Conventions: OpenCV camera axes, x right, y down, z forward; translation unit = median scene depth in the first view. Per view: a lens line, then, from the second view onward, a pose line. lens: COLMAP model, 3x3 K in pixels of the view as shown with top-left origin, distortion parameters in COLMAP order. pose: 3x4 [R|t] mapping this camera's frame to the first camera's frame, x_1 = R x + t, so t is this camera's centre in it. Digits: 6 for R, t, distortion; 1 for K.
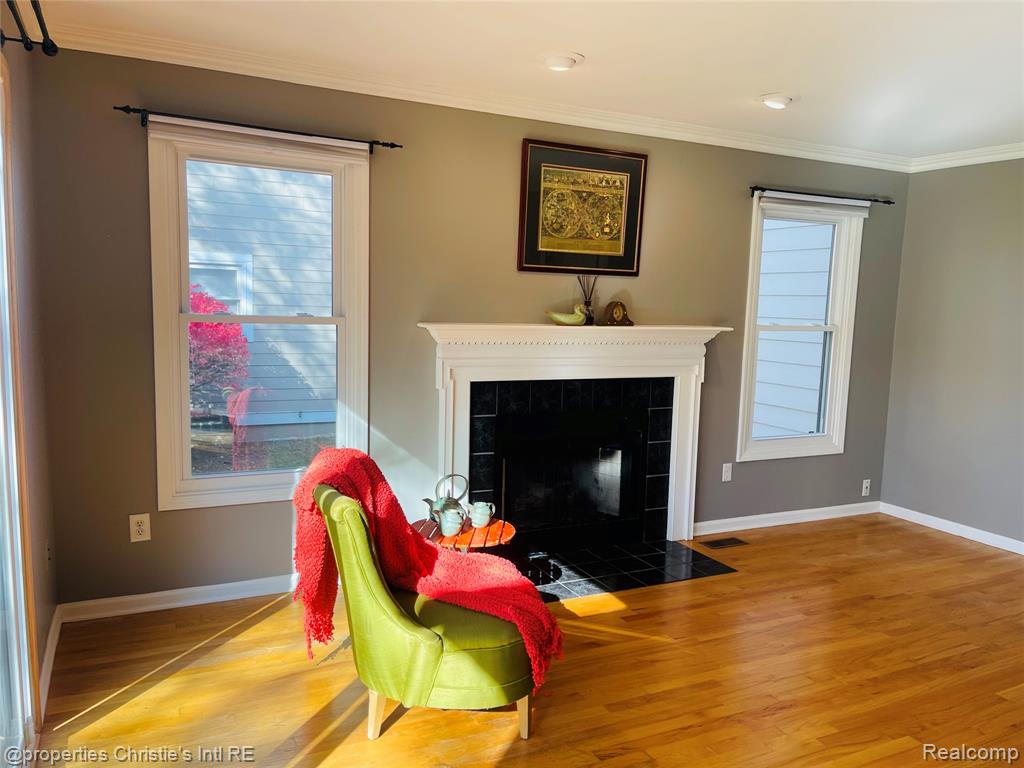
lens RADIAL K [[771.5, 0, 513.3], [0, 771.5, 386.9], [0, 0, 1]] dist [0.043755, -0.048111]
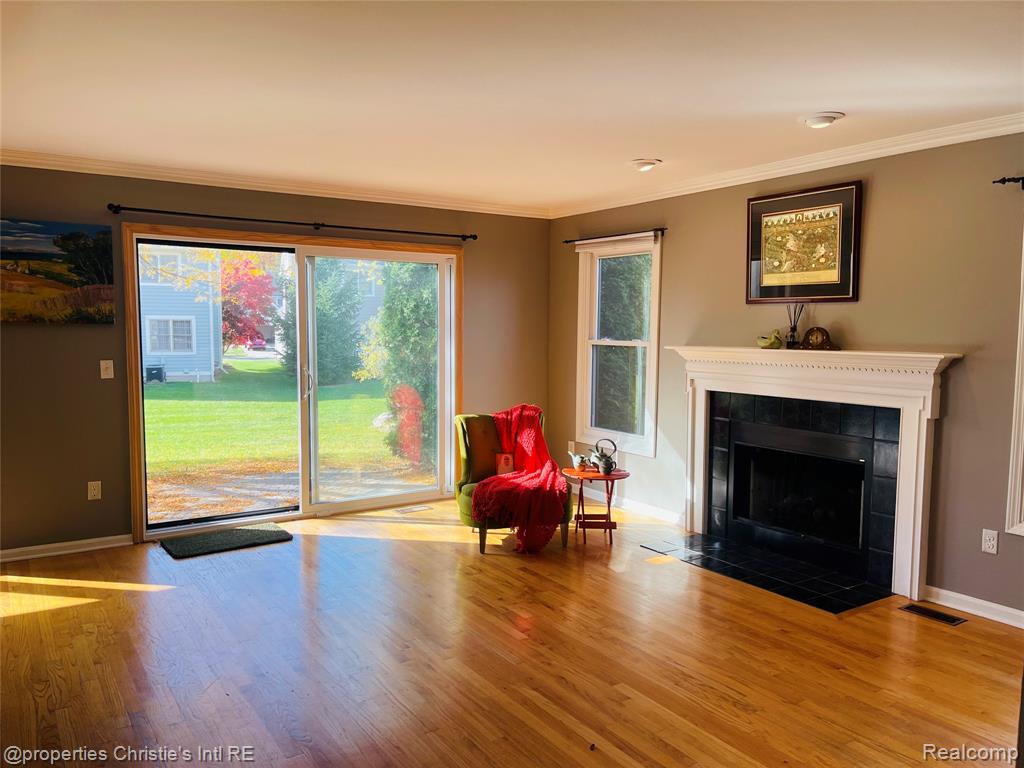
lens RADIAL K [[771.5, 0, 510.1], [0, 771.5, 383.3], [0, 0, 1]] dist [0.043755, -0.048111]
pose [[0.120027, 0.047407, -0.991638, 1.139037], [-0.112908, 0.993030, 0.033807, -0.023369], [0.986329, 0.107906, 0.124543, 0.466052]]
